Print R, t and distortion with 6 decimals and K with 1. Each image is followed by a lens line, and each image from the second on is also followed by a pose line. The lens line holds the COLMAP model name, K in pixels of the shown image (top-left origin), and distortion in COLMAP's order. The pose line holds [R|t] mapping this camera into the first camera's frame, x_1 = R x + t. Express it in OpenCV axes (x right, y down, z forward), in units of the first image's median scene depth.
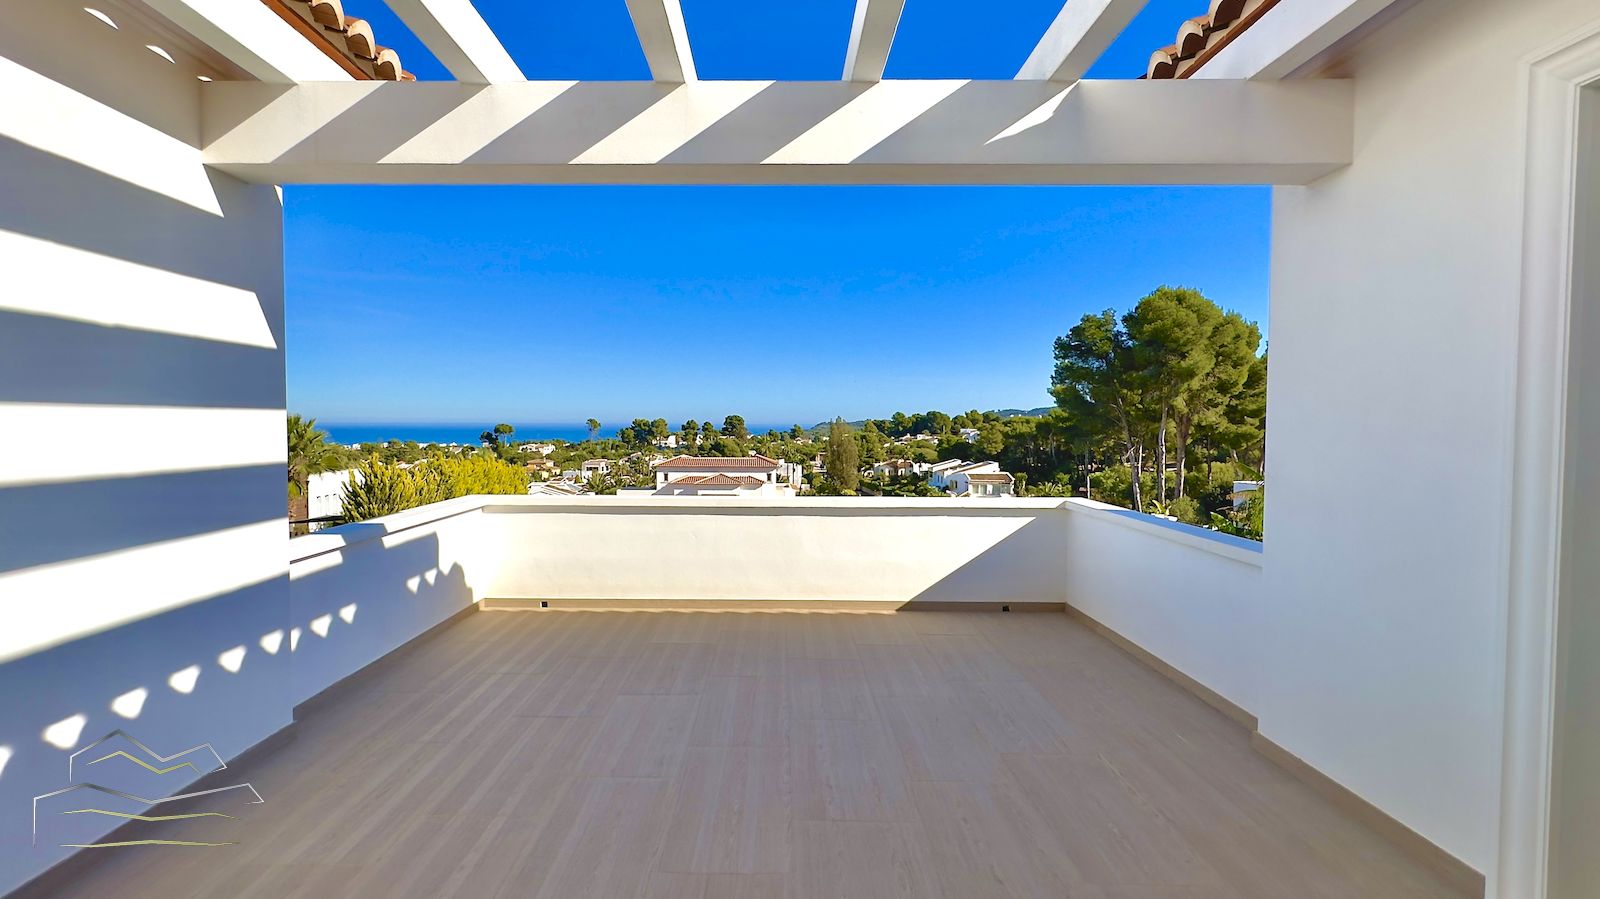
lens RADIAL K [[714.4, 0, 768.1], [0, 714.4, 449.7], [0, 0, 1]] dist [0.003773, -0.000089]
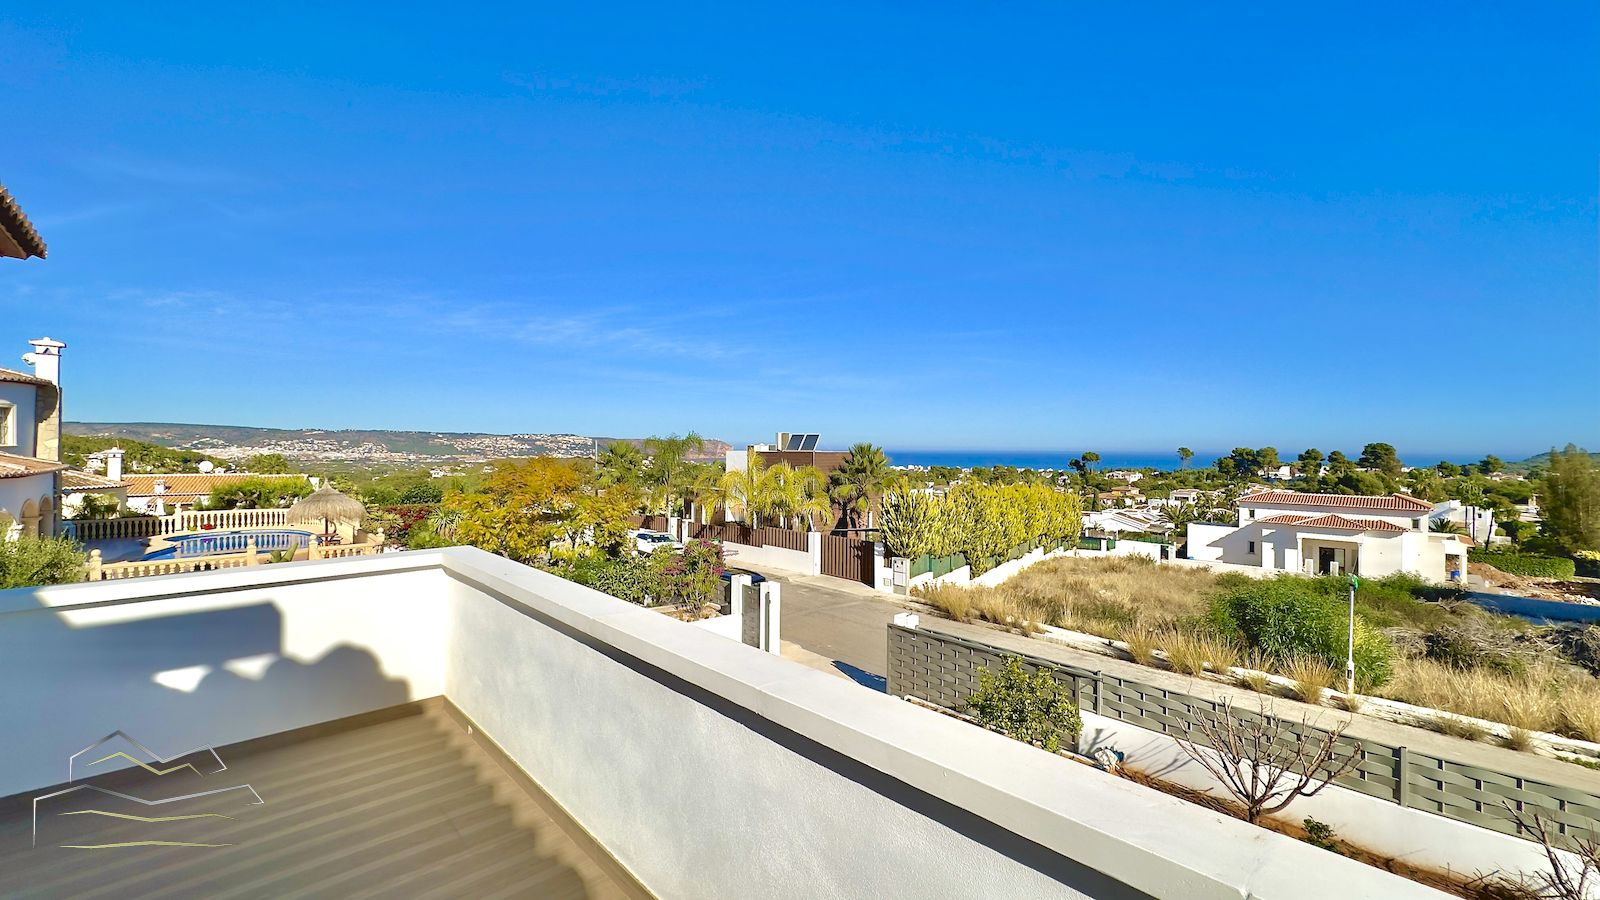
lens RADIAL K [[635.7, 0, 799.0], [0, 635.7, 449.8], [0, 0, 1]] dist [-0.002575, 0.001299]
pose [[0.702388, 0.002301, -0.711790, 0.012744], [-0.030398, 0.999179, -0.026766, -0.001283], [0.711145, 0.040437, 0.701882, 0.033955]]
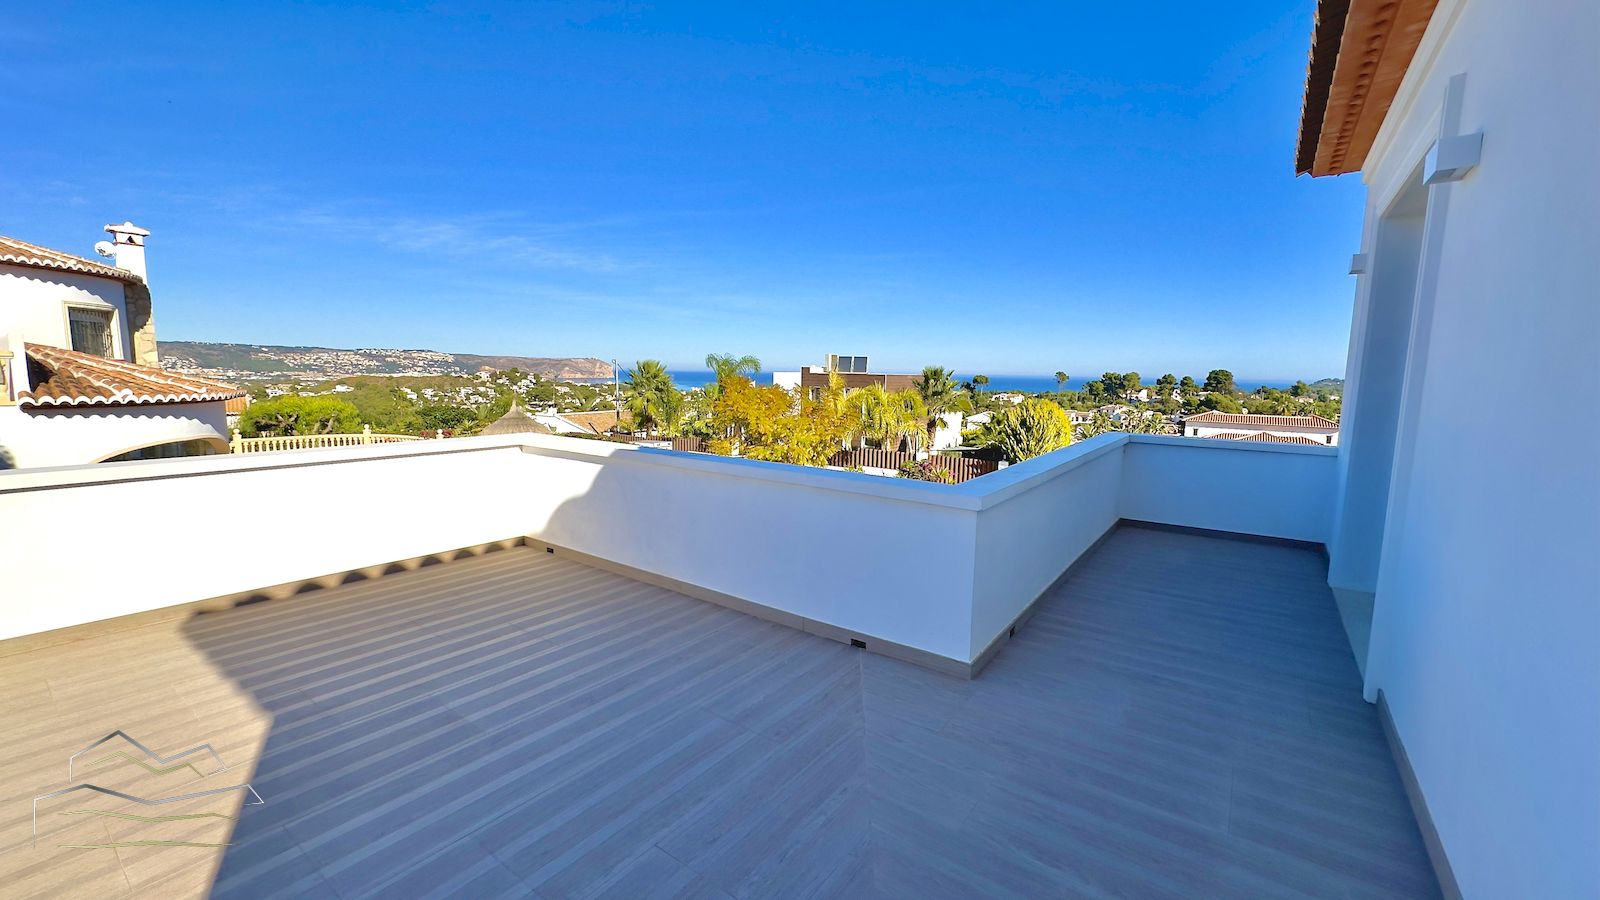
lens RADIAL K [[635.7, 0, 799.2], [0, 635.7, 422.9], [0, 0, 1]] dist [-0.002575, 0.001299]
pose [[0.816676, 0.057315, -0.574244, -0.053003], [-0.035505, 0.998161, 0.049132, 0.001279], [0.576004, -0.019737, 0.817209, -0.022559]]
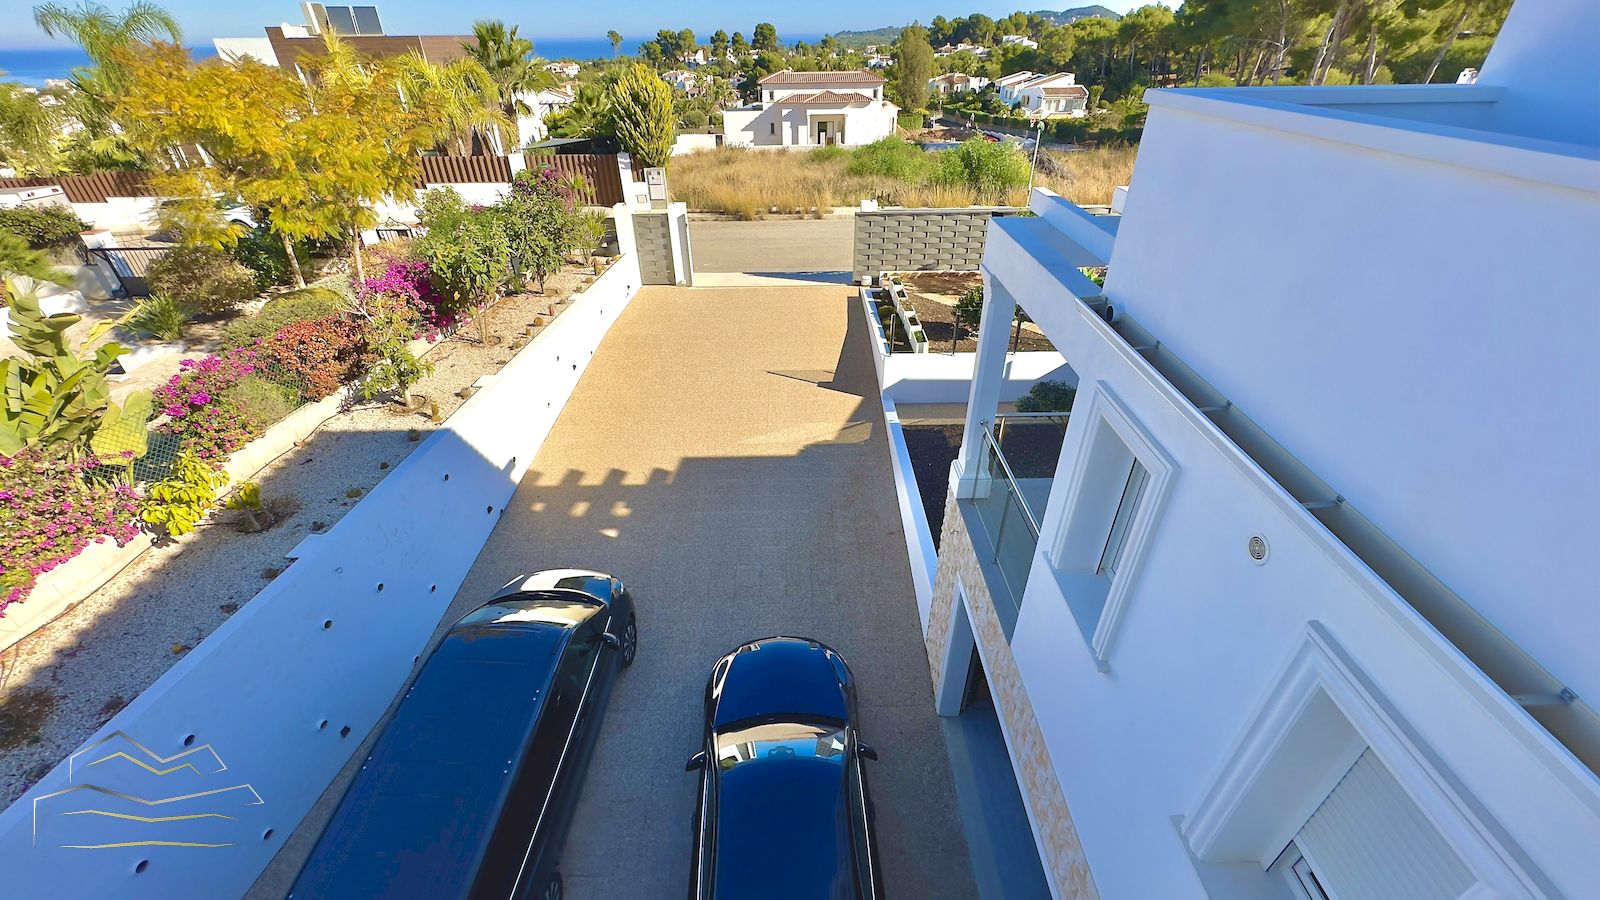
lens RADIAL K [[635.7, 0, 797.7], [0, 635.7, 446.6], [0, 0, 1]] dist [-0.002575, 0.001299]
pose [[0.999704, -0.023492, 0.006350, -0.074594], [0.016887, 0.857589, 0.514059, 0.002346], [-0.017522, -0.513799, 0.857731, -0.001383]]
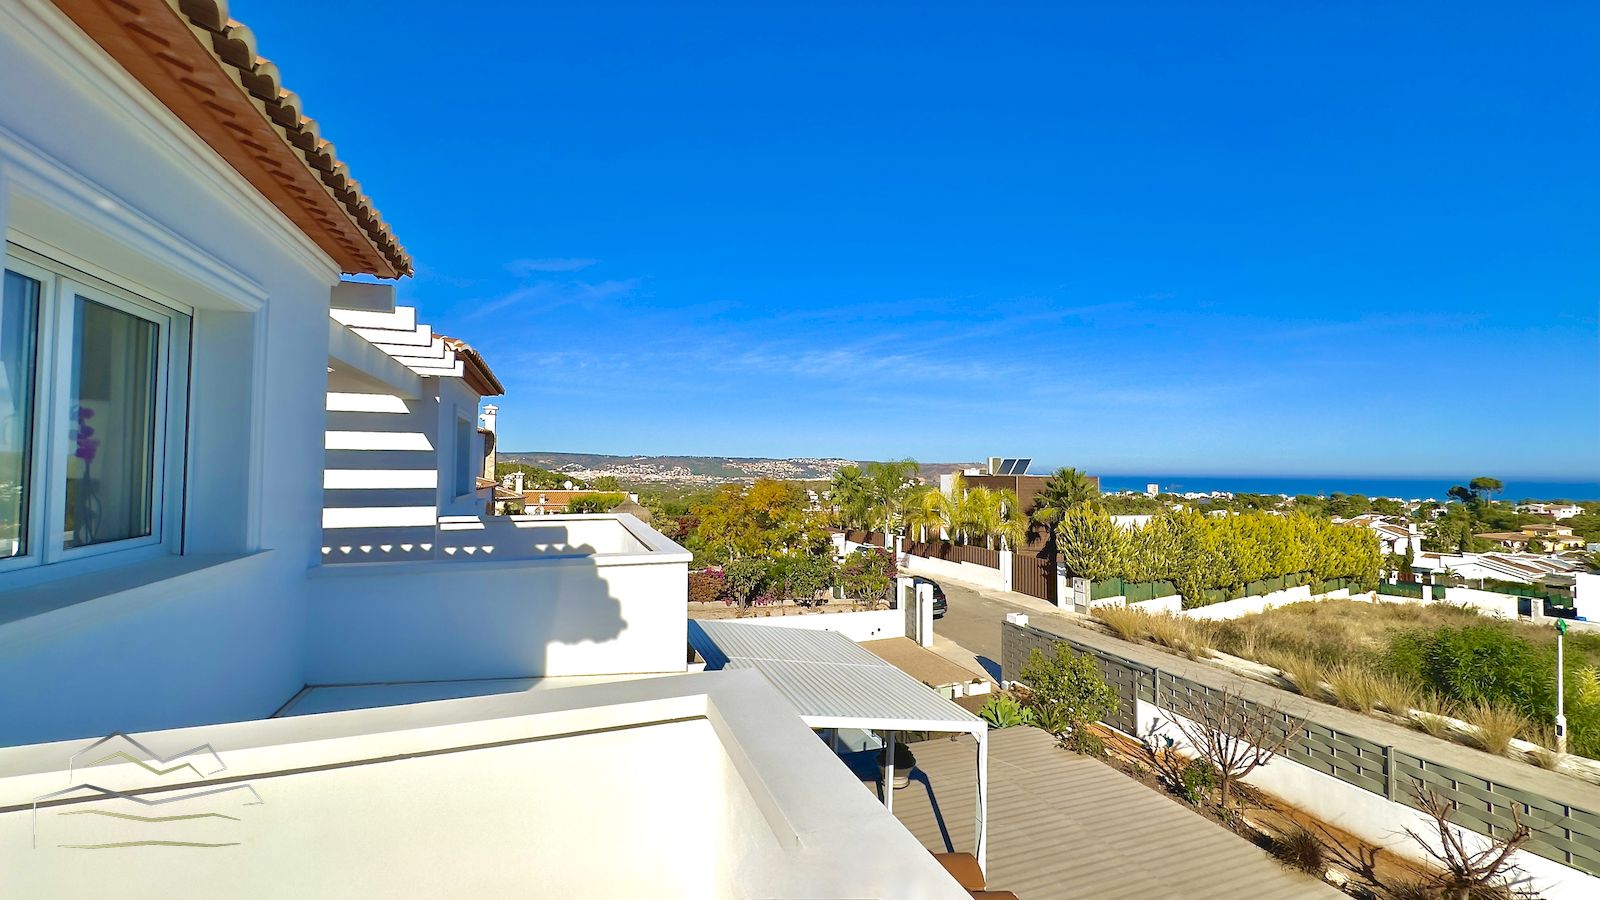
lens RADIAL K [[635.7, 0, 801.6], [0, 635.7, 446.0], [0, 0, 1]] dist [-0.002575, 0.001299]
pose [[0.366079, -0.036634, -0.929862, 0.057508], [-0.040151, 0.997672, -0.055113, -0.001753], [0.929717, 0.057511, 0.363756, 0.035011]]
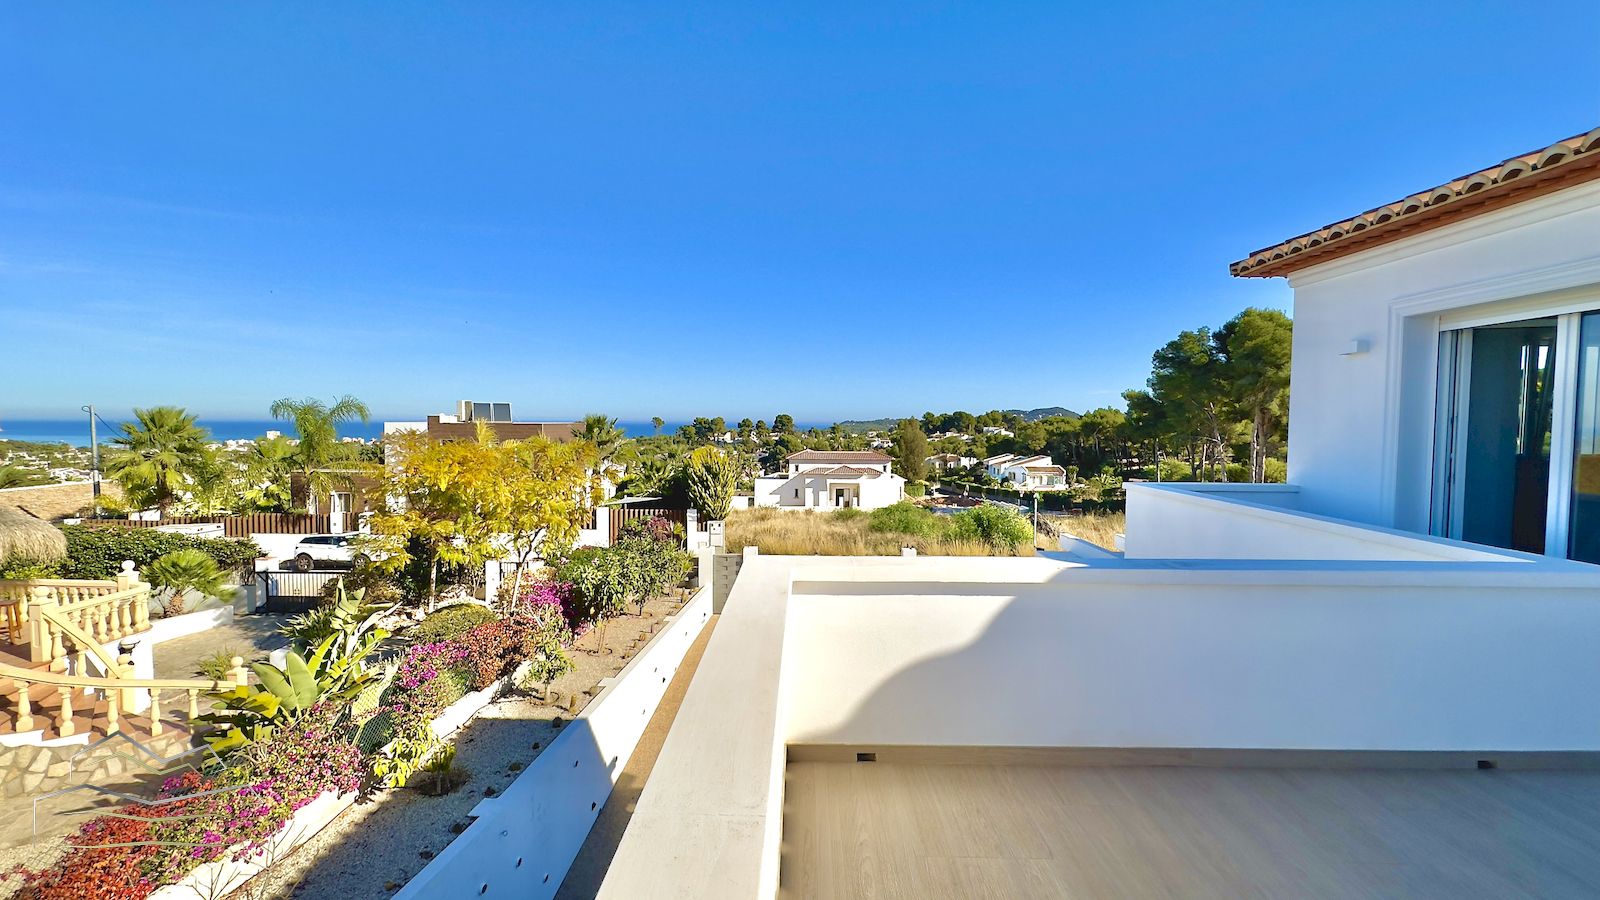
lens RADIAL K [[635.7, 0, 797.7], [0, 635.7, 447.2], [0, 0, 1]] dist [-0.002575, 0.001299]
pose [[0.999994, 0.003517, 0.000377, -0.085561], [-0.003518, 0.999988, 0.003443, 0.000512], [-0.000365, -0.003444, 0.999994, -0.022316]]
